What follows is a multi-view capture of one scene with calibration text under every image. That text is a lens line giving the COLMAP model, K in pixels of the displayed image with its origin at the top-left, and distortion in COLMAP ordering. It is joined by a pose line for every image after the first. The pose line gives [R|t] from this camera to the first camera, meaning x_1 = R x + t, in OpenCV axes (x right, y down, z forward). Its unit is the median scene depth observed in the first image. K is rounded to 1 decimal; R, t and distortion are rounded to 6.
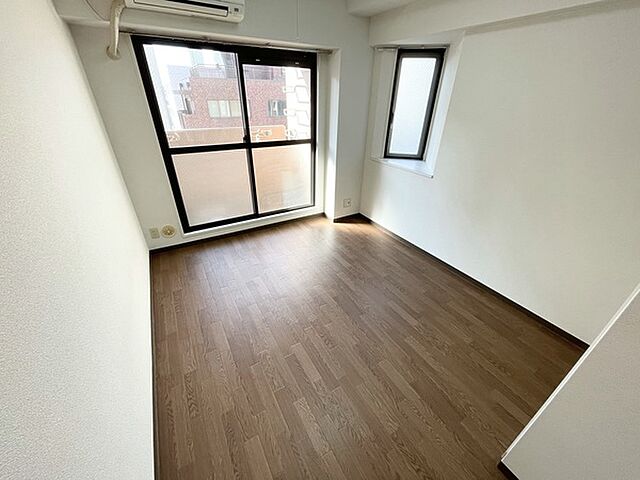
lens RADIAL K [[257.6, 0, 319.7], [0, 257.6, 239.5], [0, 0, 1]] dist [-0.001533, -0.000096]
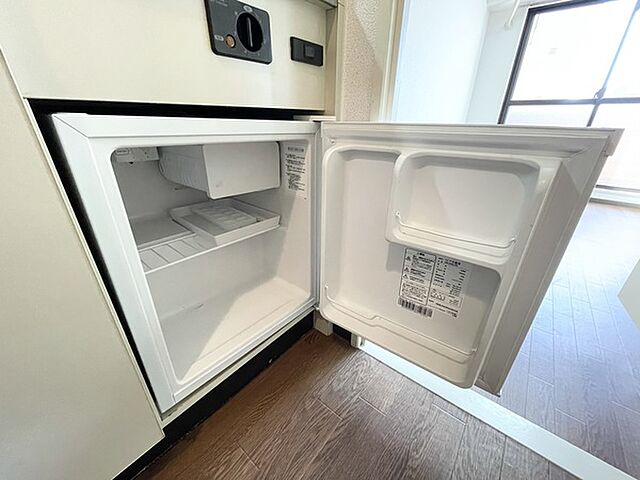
lens RADIAL K [[257.6, 0, 323.6], [0, 257.6, 241.4], [0, 0, 1]] dist [-0.001533, -0.000096]
pose [[0.350880, 0.382955, -0.854534, 0.376335], [-0.477994, 0.857960, 0.188221, 0.382468], [0.805236, 0.342419, 0.484091, -0.087968]]
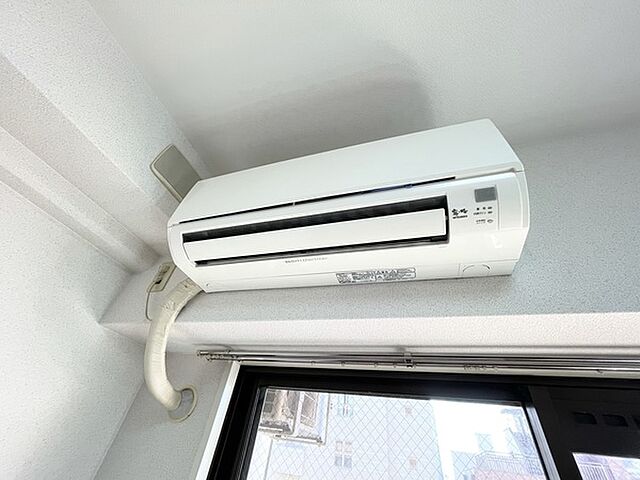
lens RADIAL K [[257.6, 0, 319.5], [0, 257.6, 240.2], [0, 0, 1]] dist [-0.001533, -0.000096]
pose [[0.659882, -0.442685, -0.607113, -0.201776], [-0.456470, 0.405613, -0.791904, -0.422700], [0.596817, 0.799692, 0.065584, 0.624045]]
